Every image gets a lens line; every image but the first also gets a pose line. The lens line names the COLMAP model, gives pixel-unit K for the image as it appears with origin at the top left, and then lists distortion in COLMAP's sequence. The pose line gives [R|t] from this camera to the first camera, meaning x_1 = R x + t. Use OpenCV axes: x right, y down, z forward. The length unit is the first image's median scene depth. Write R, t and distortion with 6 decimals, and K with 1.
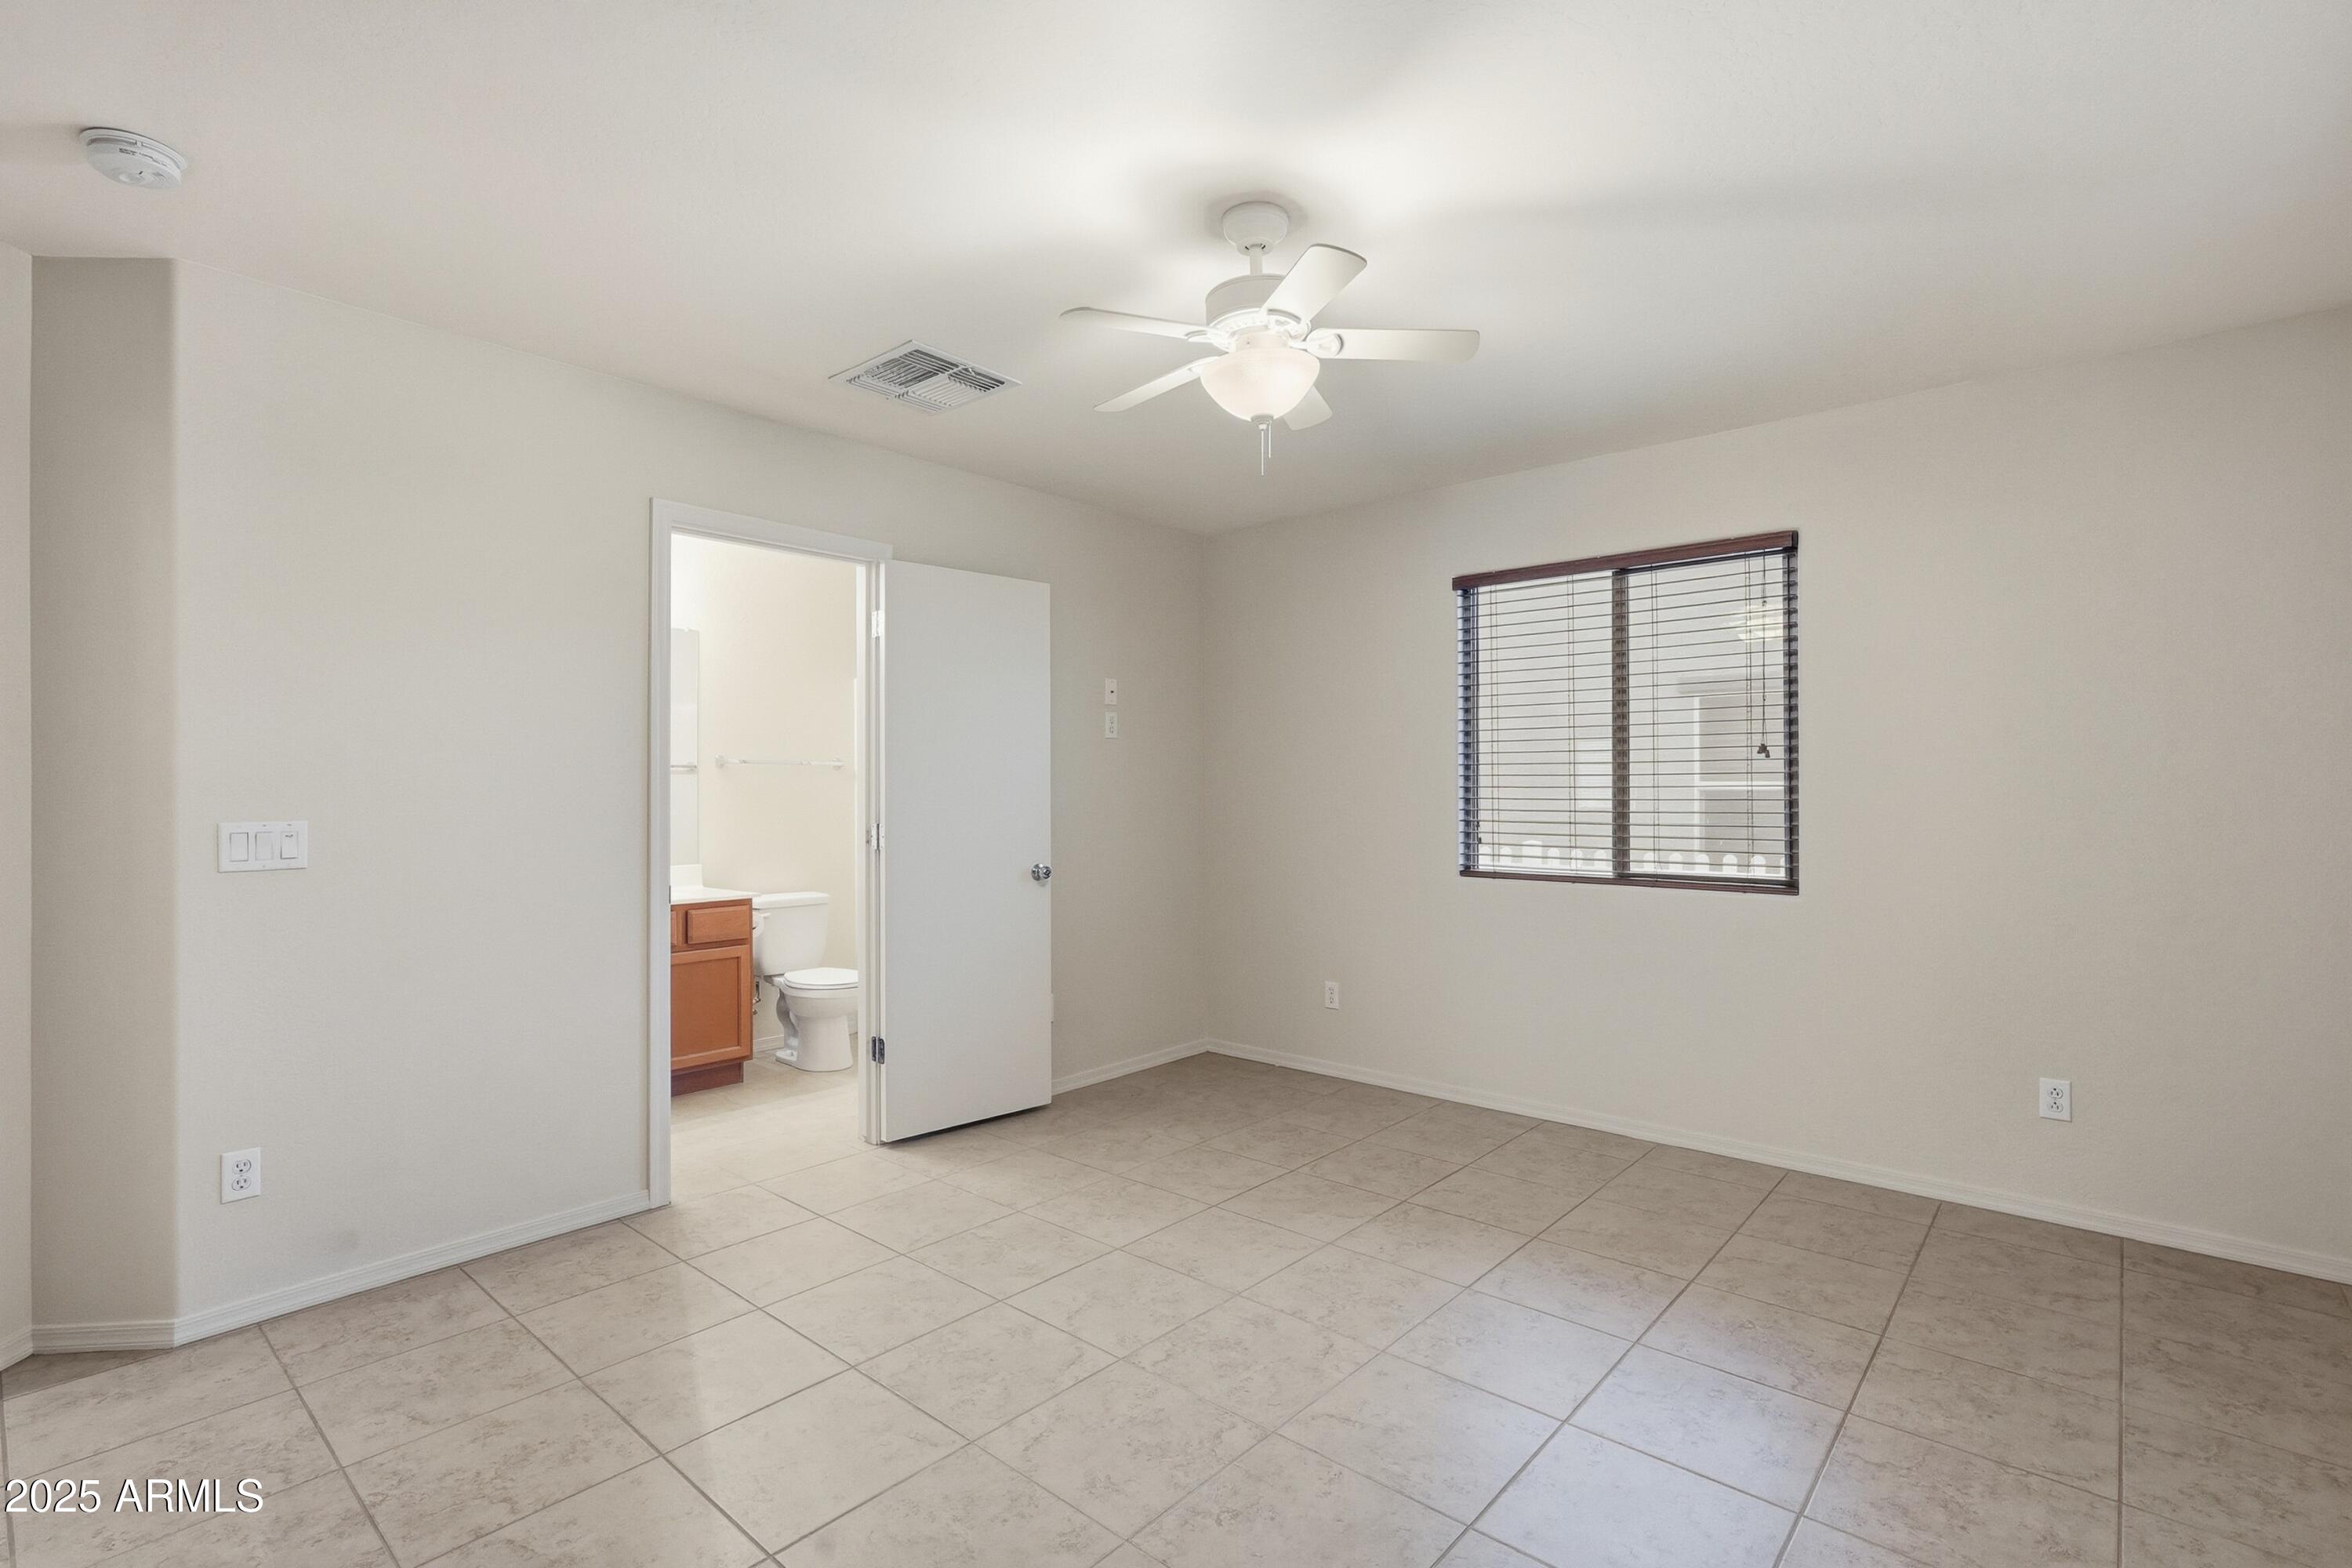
lens RADIAL K [[1086.5, 0, 1169.3], [0, 1086.5, 785.5], [0, 0, 1]] dist [-0.001462, 0.000230]
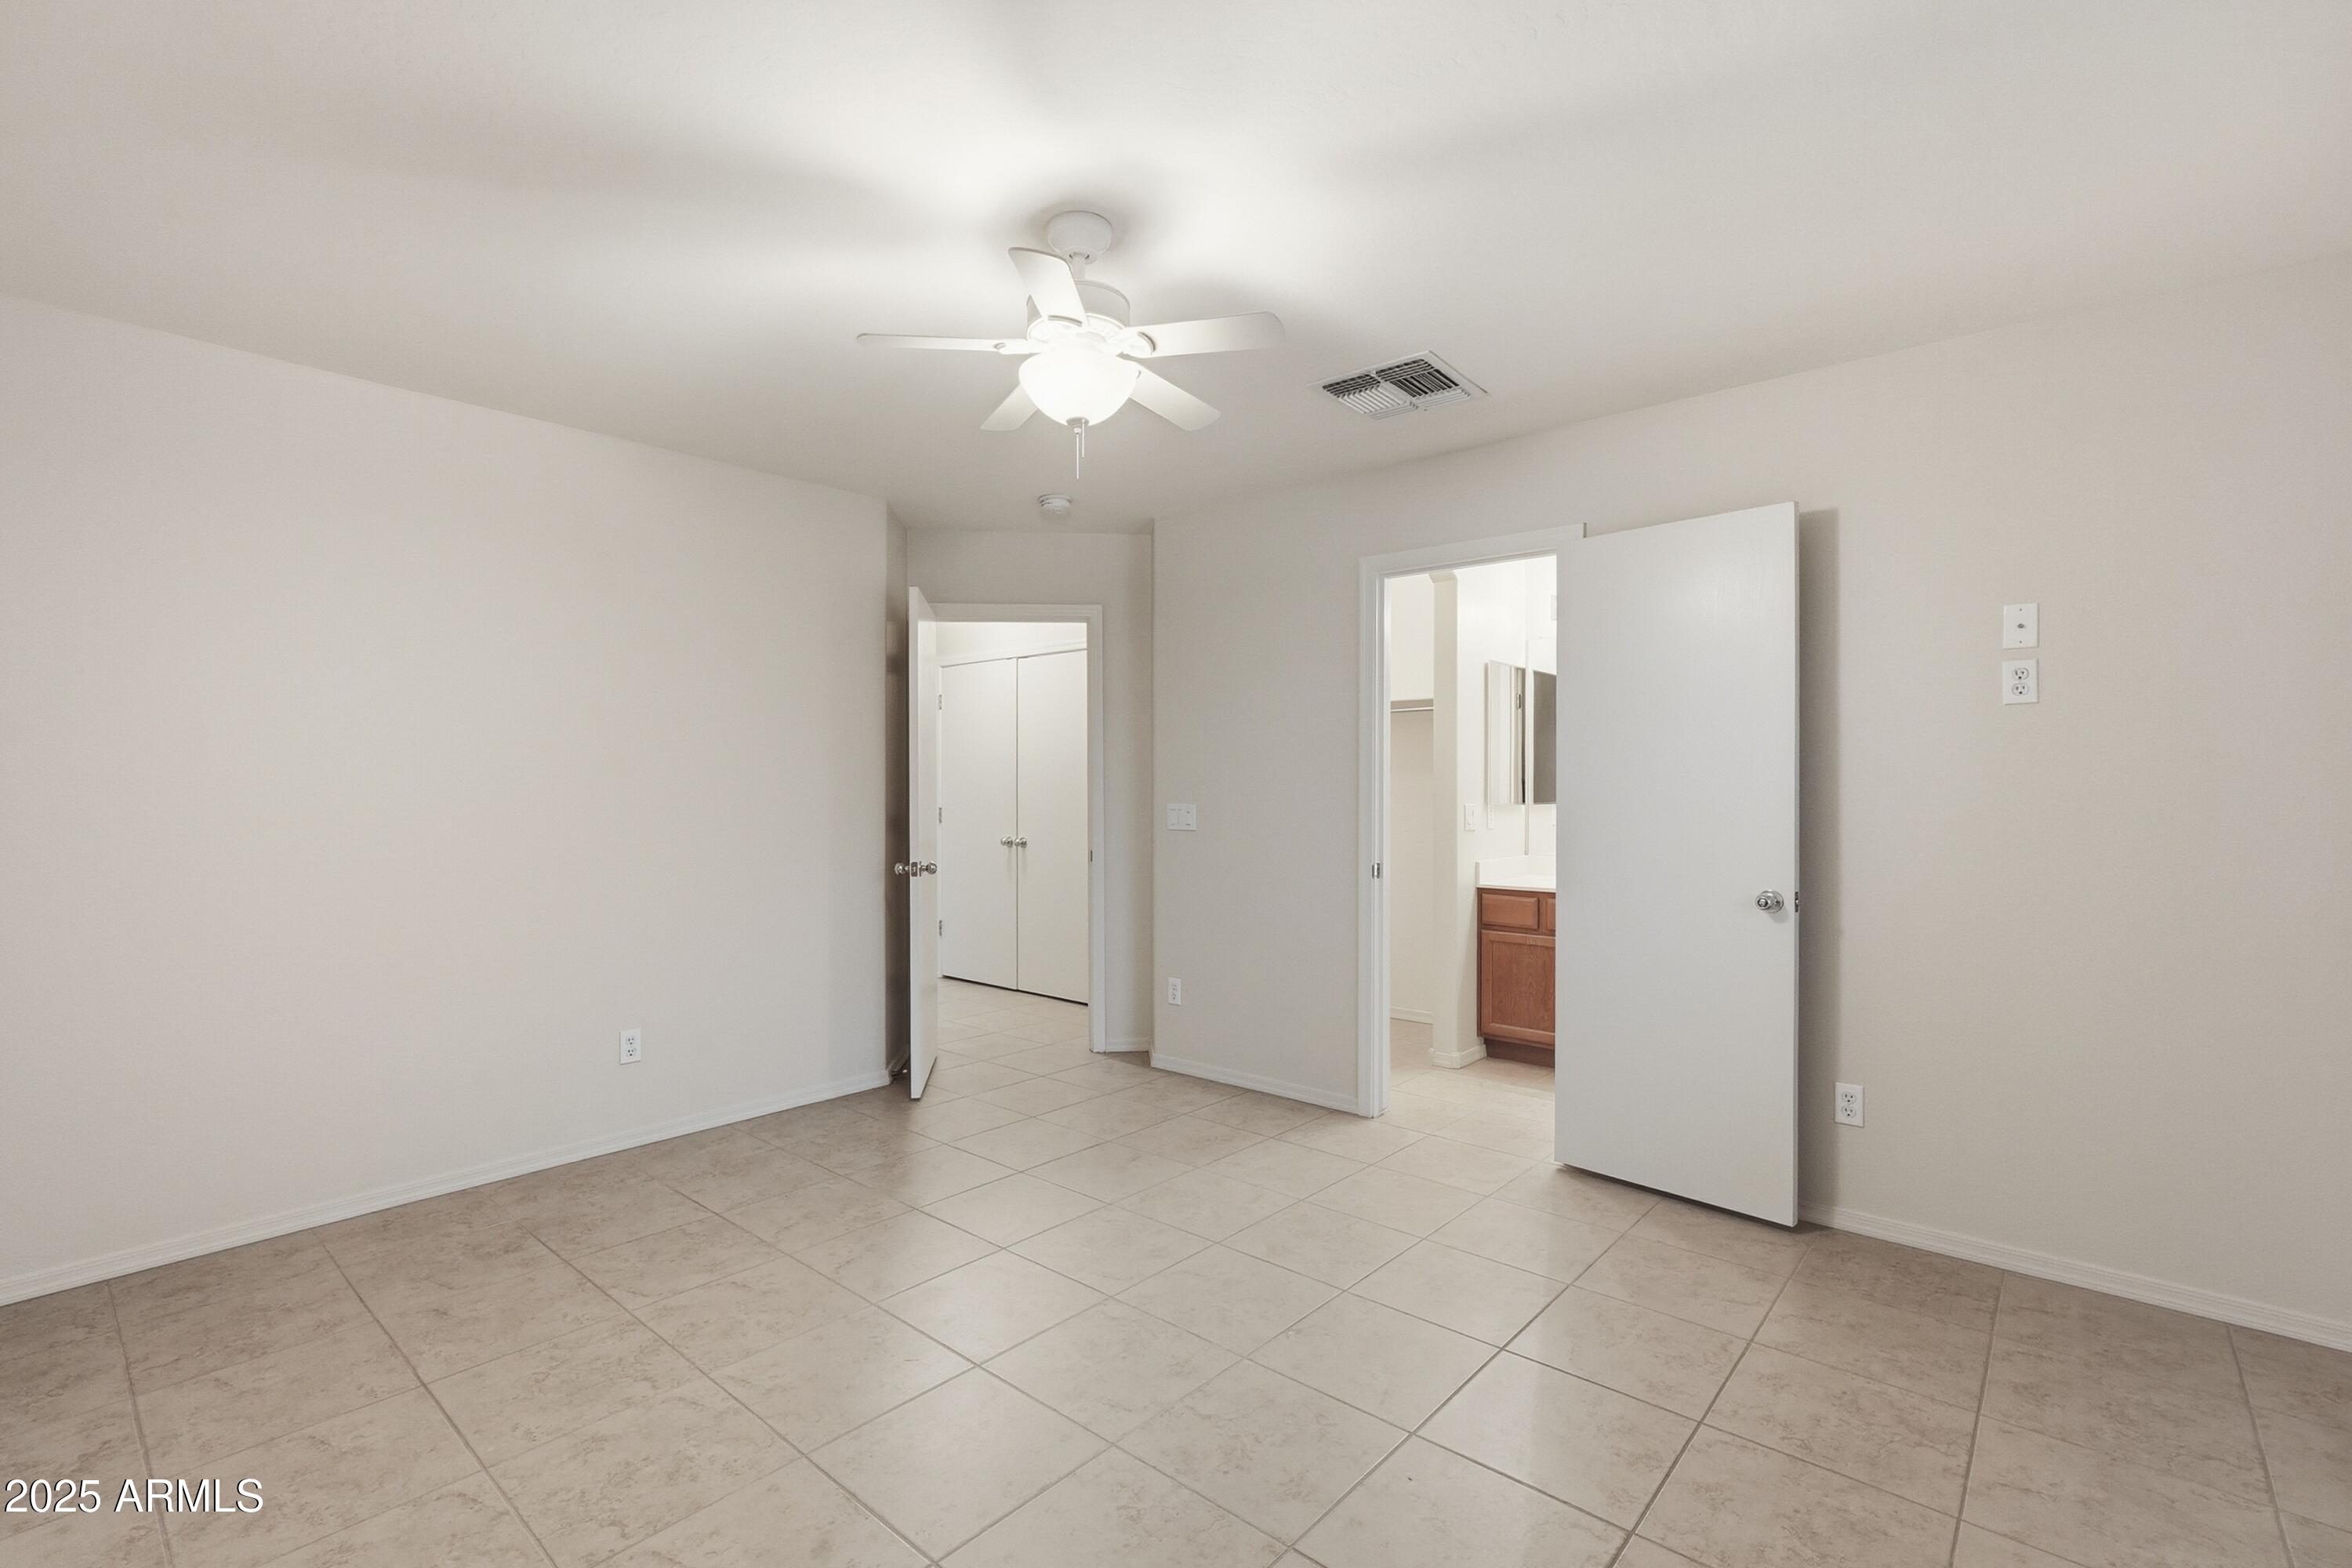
lens RADIAL K [[1048.1, 0, 1176.0], [0, 1048.1, 784.0], [0, 0, 1]] dist [-0.003775, 0.000796]
pose [[0.013179, -0.000521, -0.999913, 0.942018], [0.002829, 0.999996, -0.000483, -0.000205], [0.999909, -0.002823, 0.013180, 0.959003]]
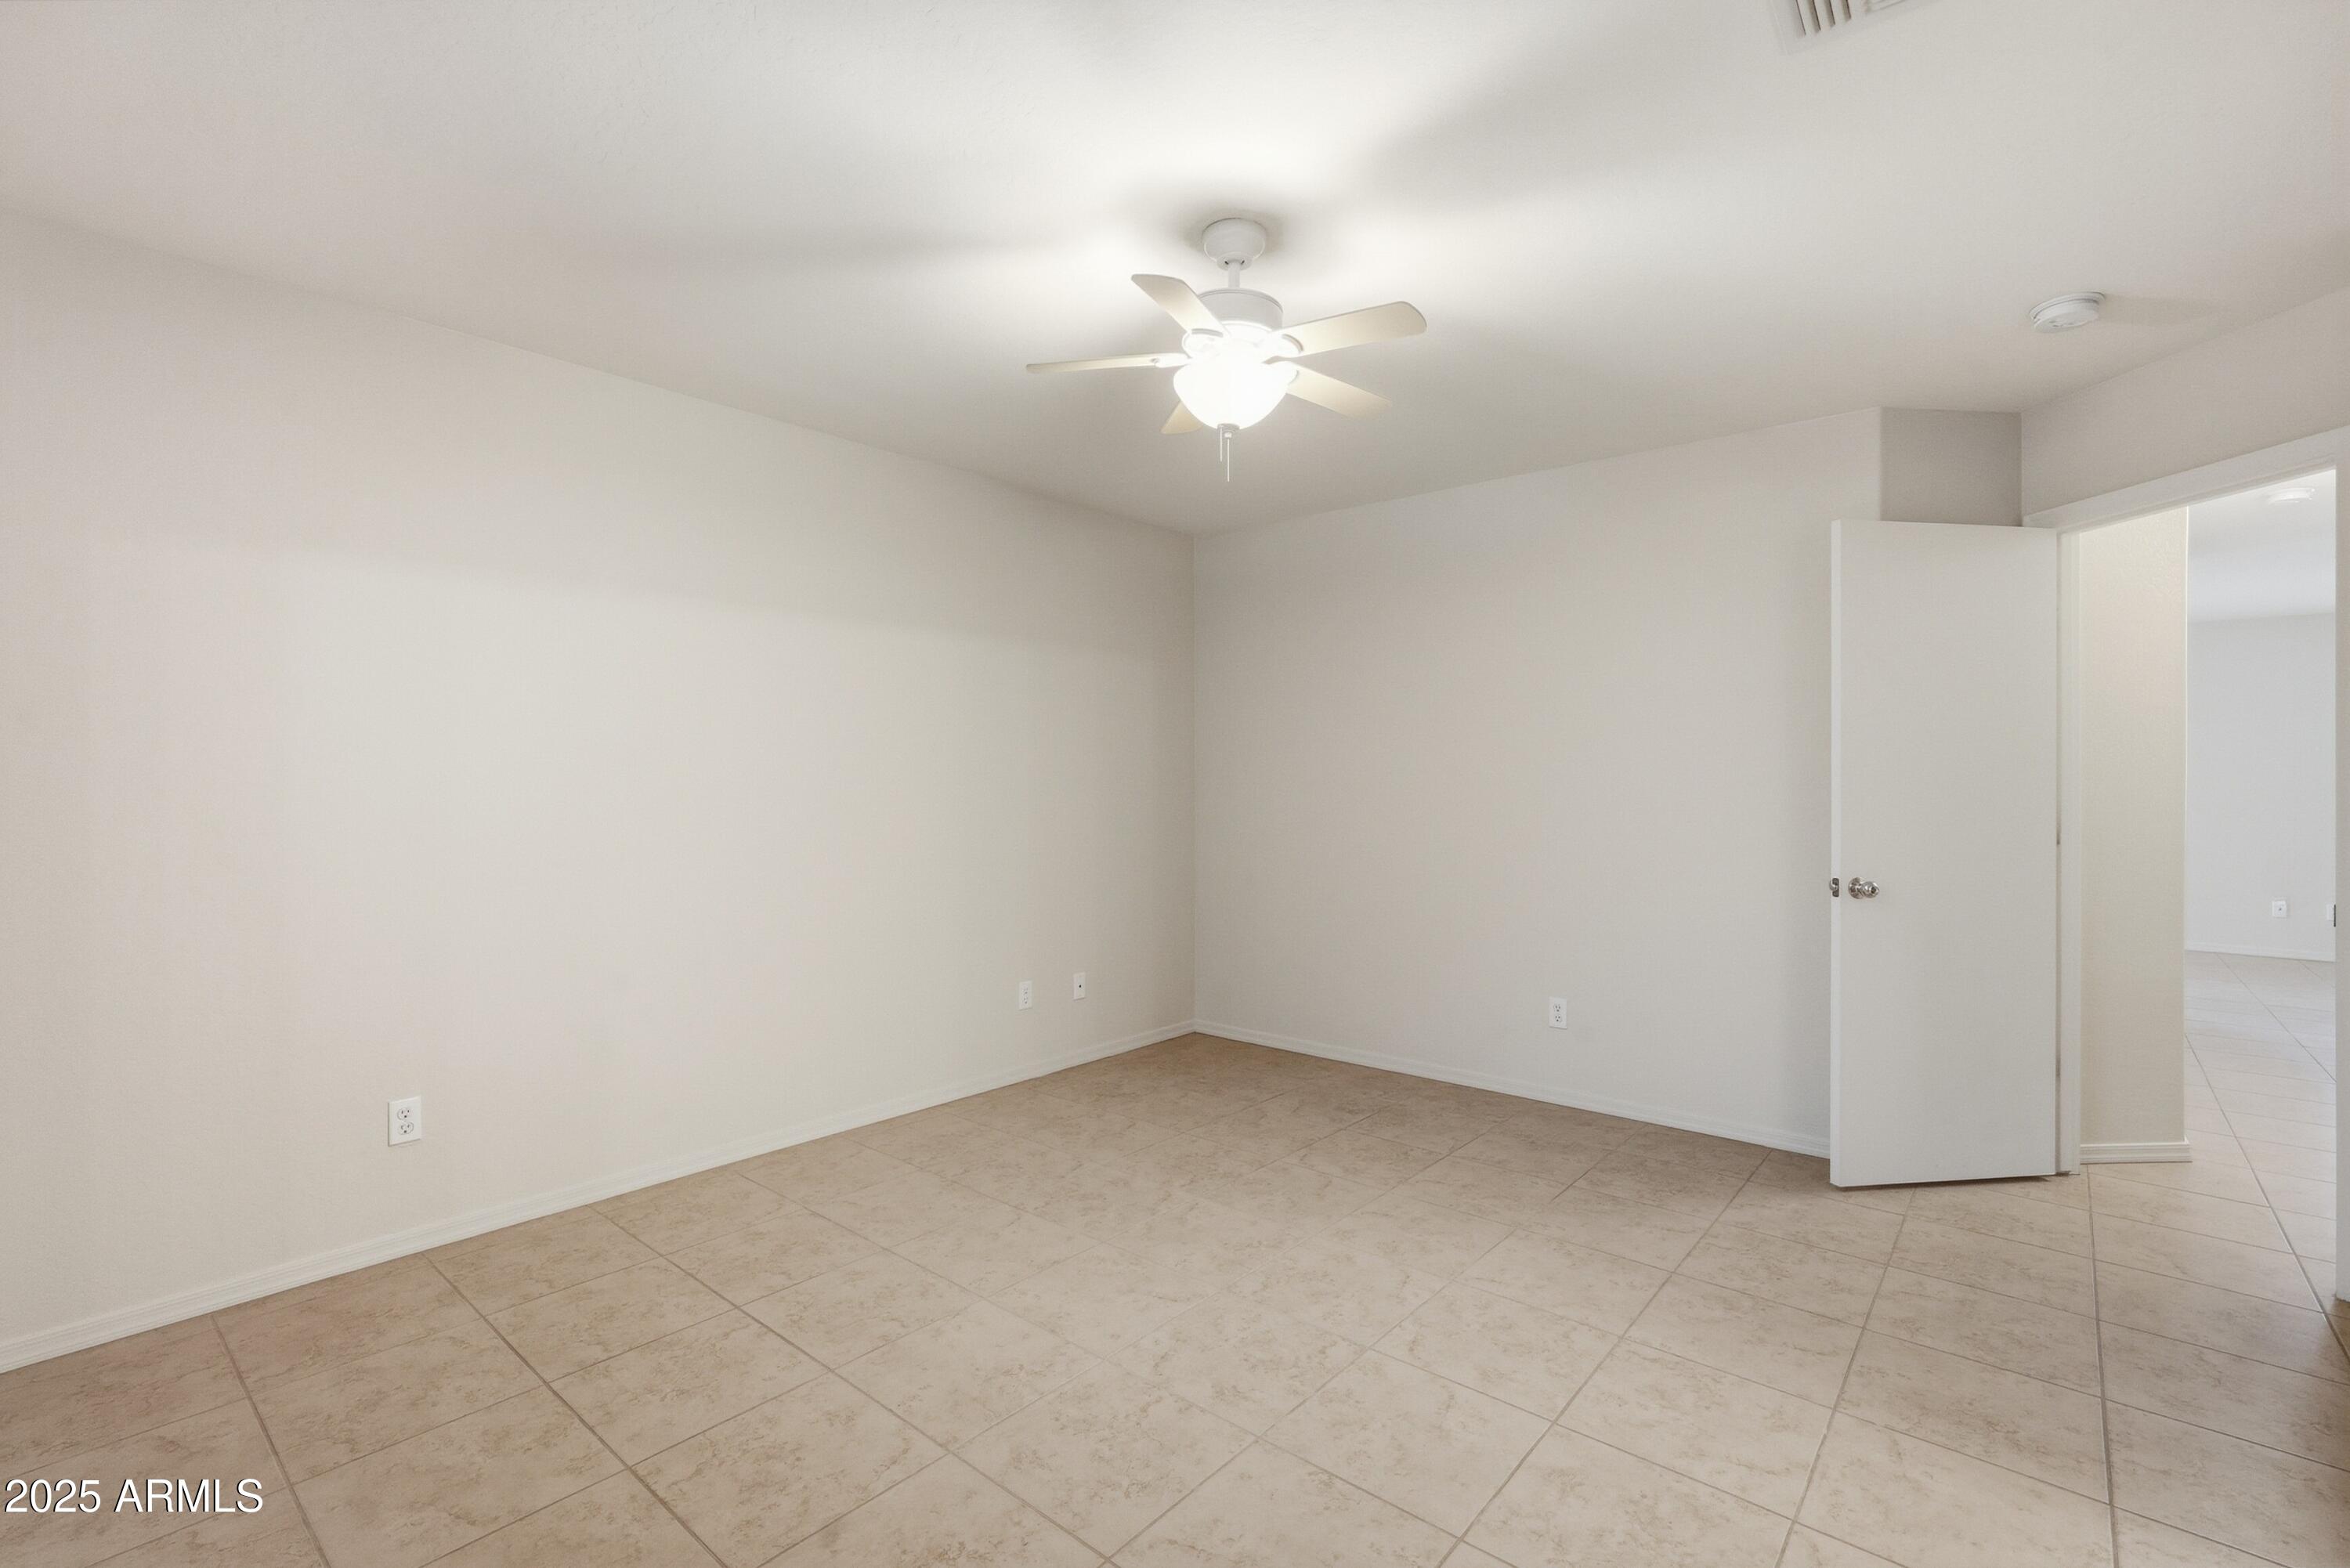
lens RADIAL K [[1047.1, 0, 1175.0], [0, 1047.1, 784.0], [0, 0, 1]] dist [-0.003775, 0.000796]
pose [[-0.999757, 0.001957, -0.021956, 0.141078], [0.001935, 0.999998, 0.001003, 0.004252], [0.021958, 0.000960, -0.999758, 1.784148]]
